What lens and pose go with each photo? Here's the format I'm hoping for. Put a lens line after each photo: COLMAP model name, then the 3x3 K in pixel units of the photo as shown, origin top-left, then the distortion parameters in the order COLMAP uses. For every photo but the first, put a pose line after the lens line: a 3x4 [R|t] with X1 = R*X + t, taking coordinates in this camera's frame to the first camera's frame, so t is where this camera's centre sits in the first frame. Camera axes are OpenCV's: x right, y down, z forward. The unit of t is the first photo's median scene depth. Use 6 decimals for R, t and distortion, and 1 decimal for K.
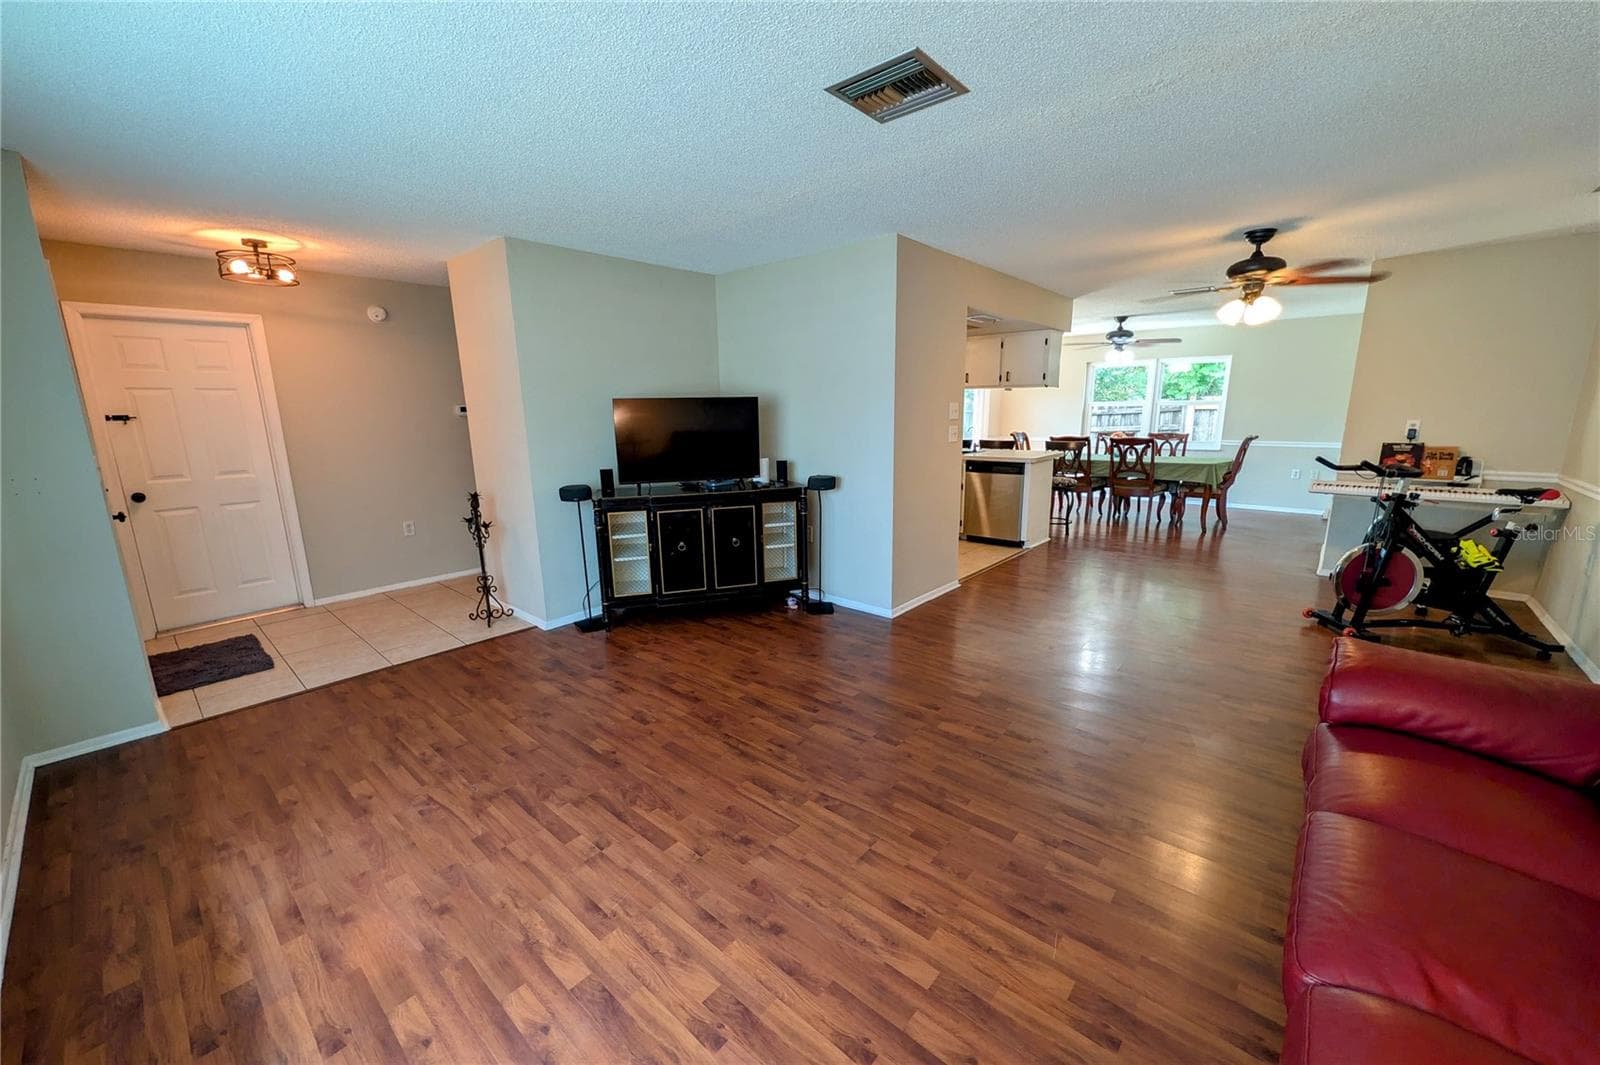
lens RADIAL K [[614.5, 0, 800.0], [0, 614.5, 536.8], [0, 0, 1]] dist [-0.000873, 0.000423]
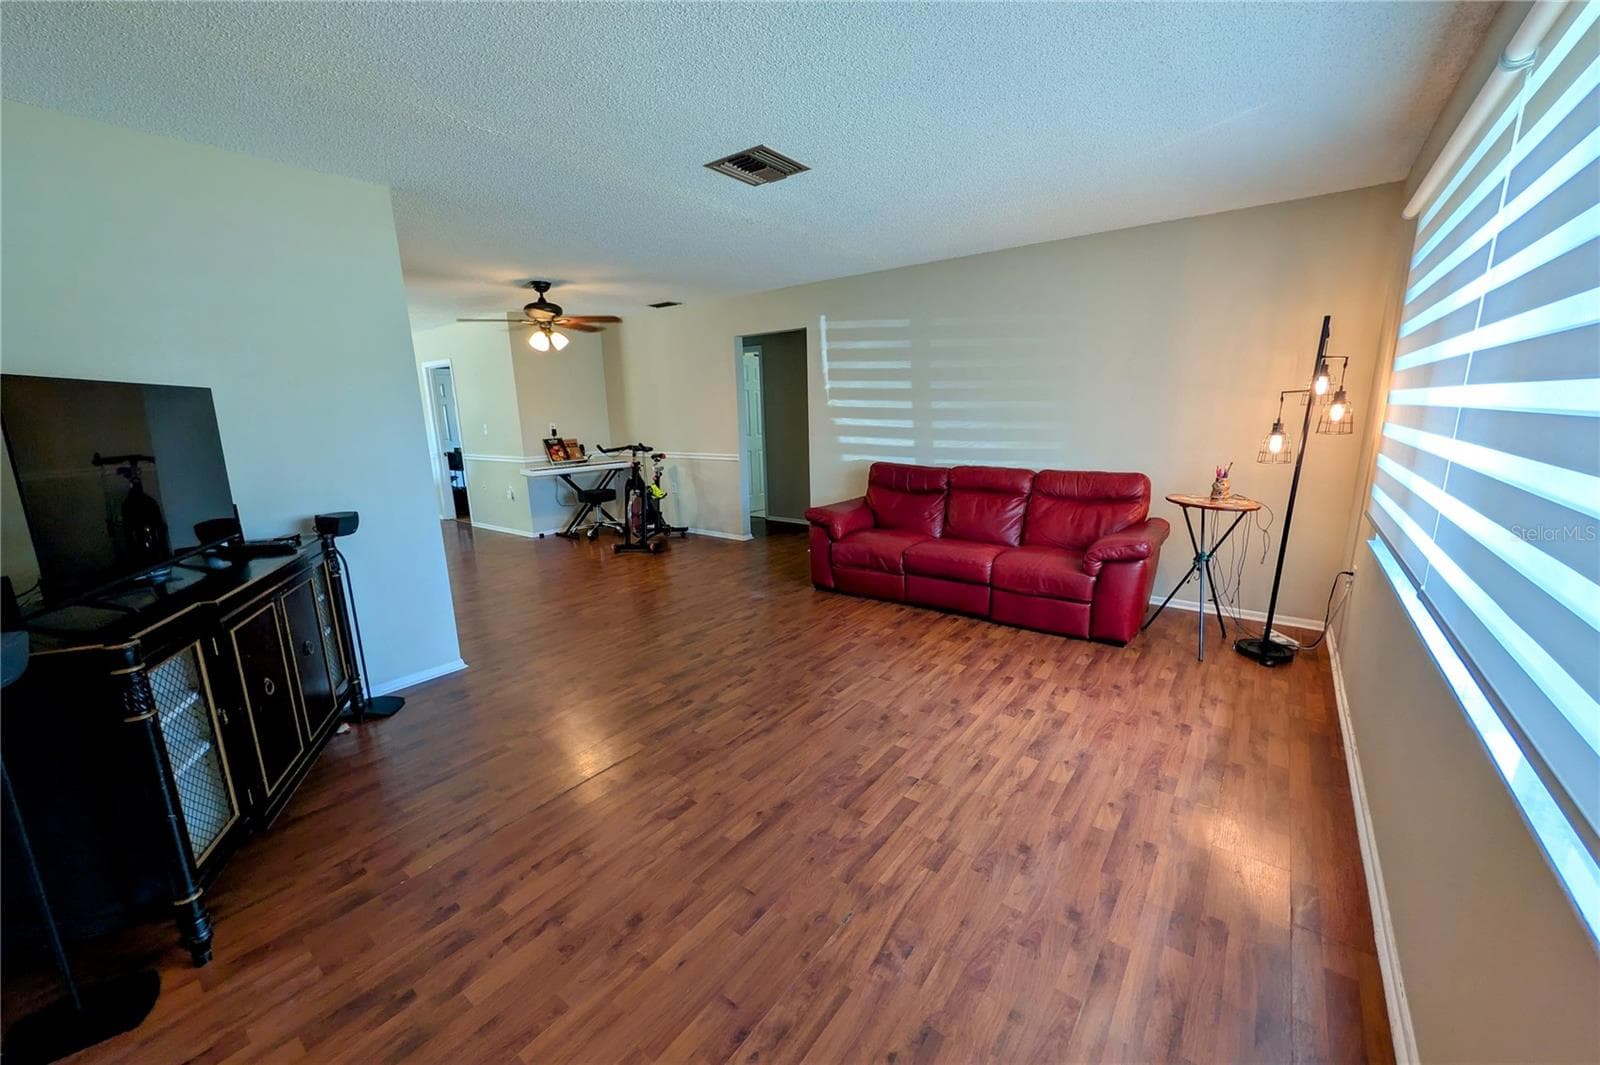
lens RADIAL K [[614.5, 0, 800.6], [0, 614.5, 533.0], [0, 0, 1]] dist [-0.000873, 0.000423]
pose [[-0.062022, -0.185090, 0.980762, -1.323377], [0.229792, 0.953607, 0.194497, -0.192837], [-0.971262, 0.237434, -0.016612, 1.110159]]
